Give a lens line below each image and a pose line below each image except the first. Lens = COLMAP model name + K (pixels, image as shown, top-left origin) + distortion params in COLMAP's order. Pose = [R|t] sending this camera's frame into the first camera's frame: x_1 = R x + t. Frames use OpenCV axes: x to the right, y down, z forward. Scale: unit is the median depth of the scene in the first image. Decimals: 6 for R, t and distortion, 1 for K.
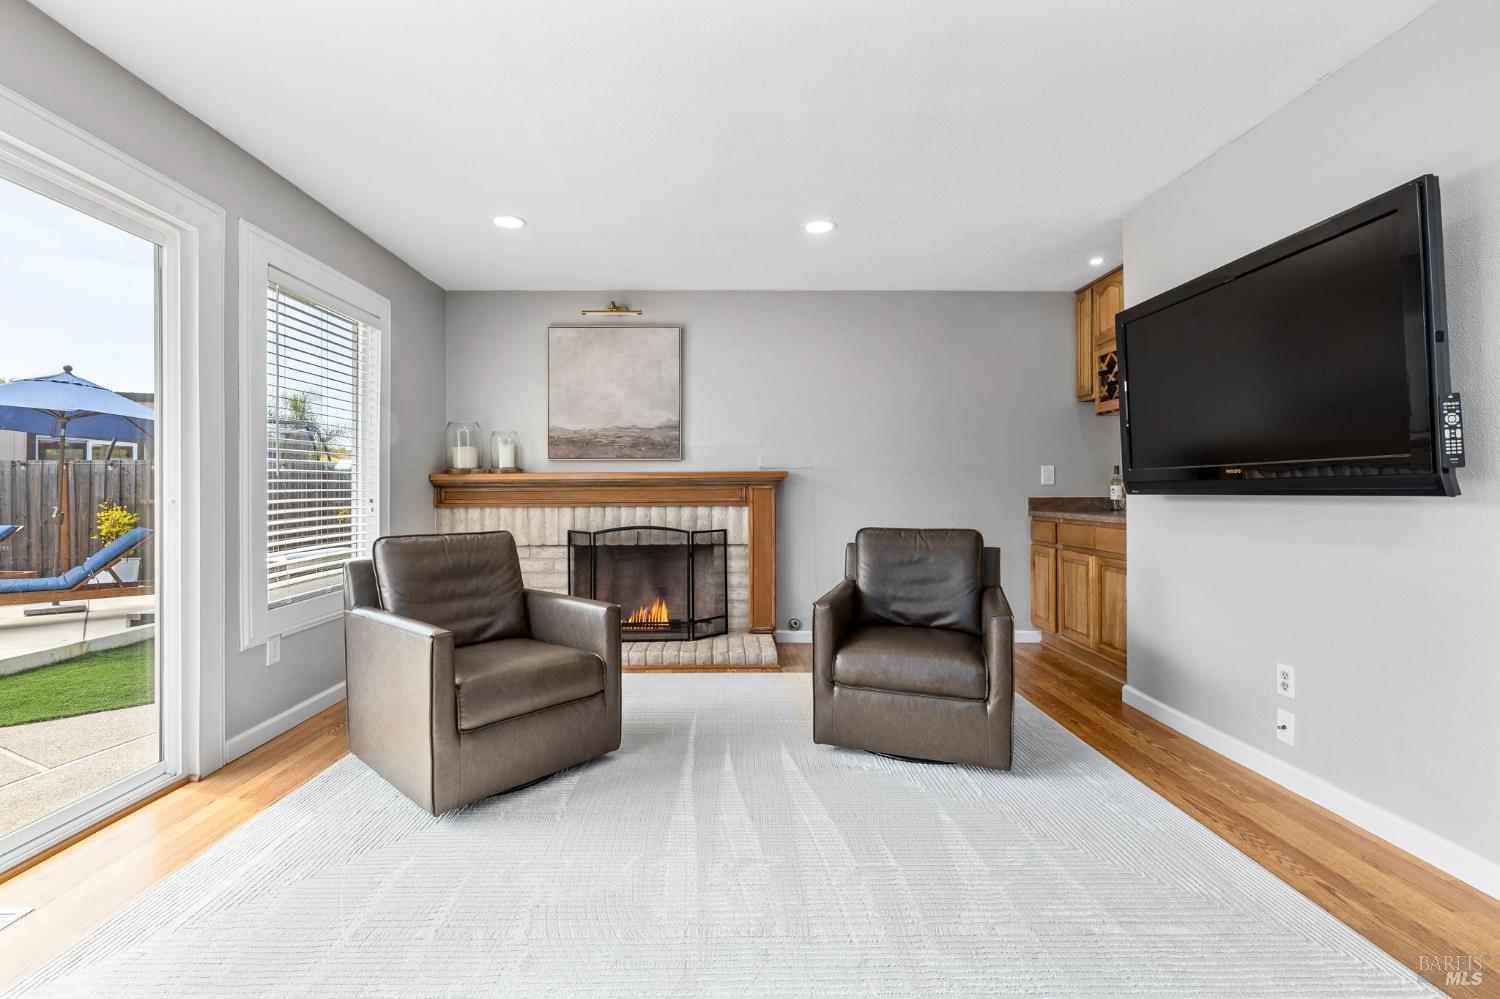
lens RADIAL K [[652.0, 0, 741.6], [0, 652.0, 491.6], [0, 0, 1]] dist [-0.003298, 0.003943]
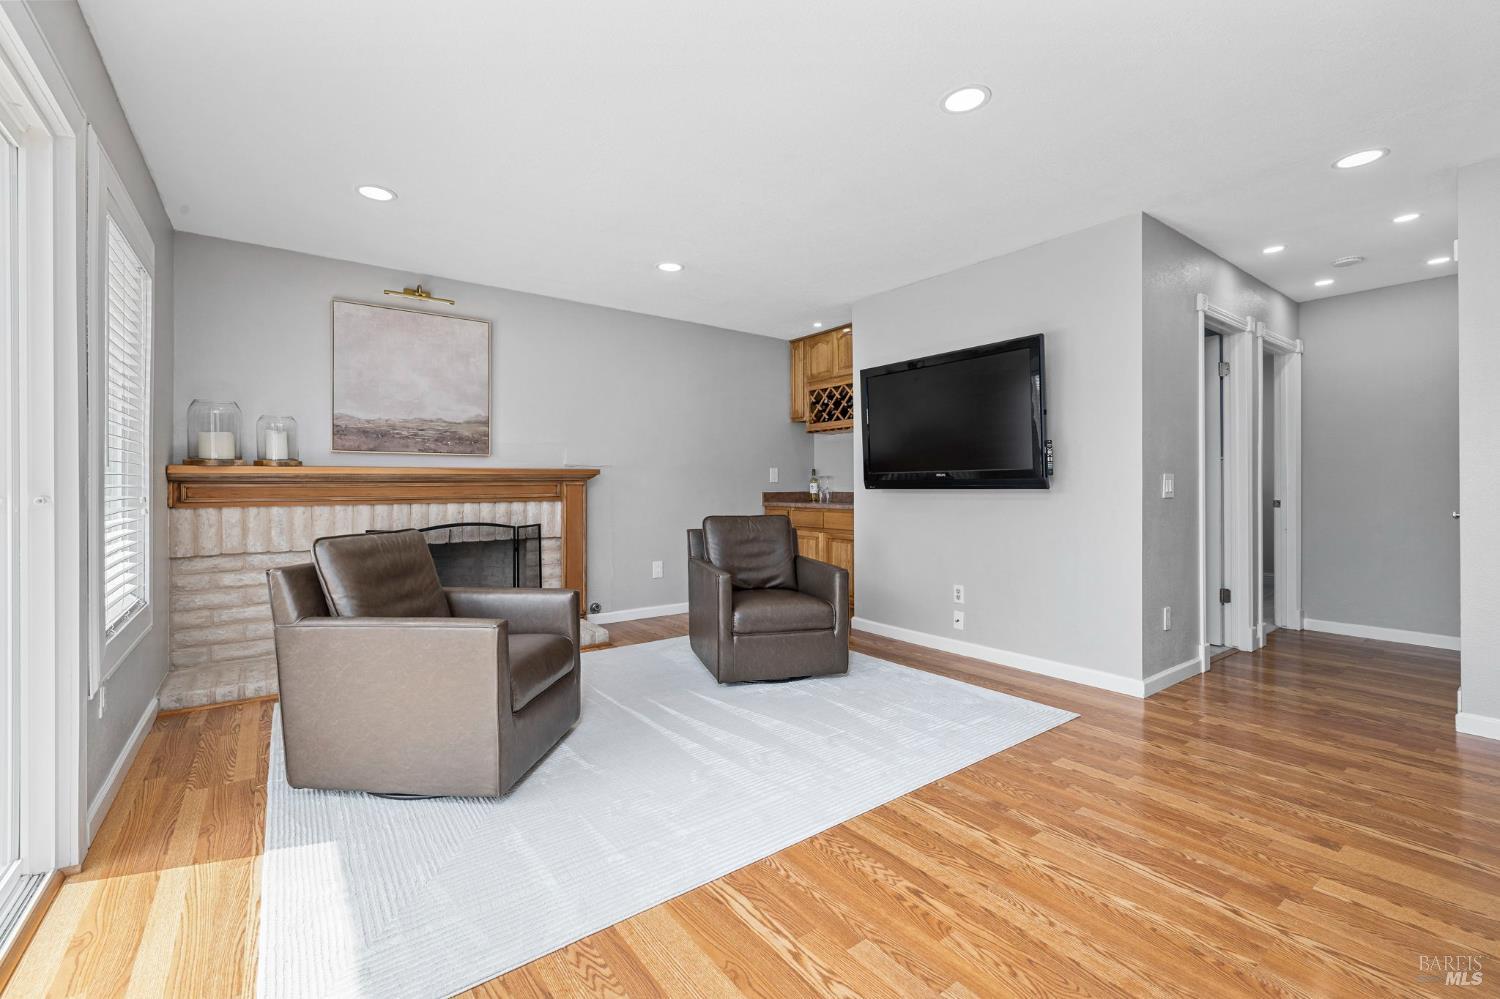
lens RADIAL K [[652.0, 0, 747.5], [0, 652.0, 490.1], [0, 0, 1]] dist [-0.003298, 0.003943]
pose [[0.797239, -0.002075, 0.603660, -0.393777], [0.001073, 0.999997, 0.002019, 0.002226], [-0.603662, -0.000962, 0.797239, -0.035845]]
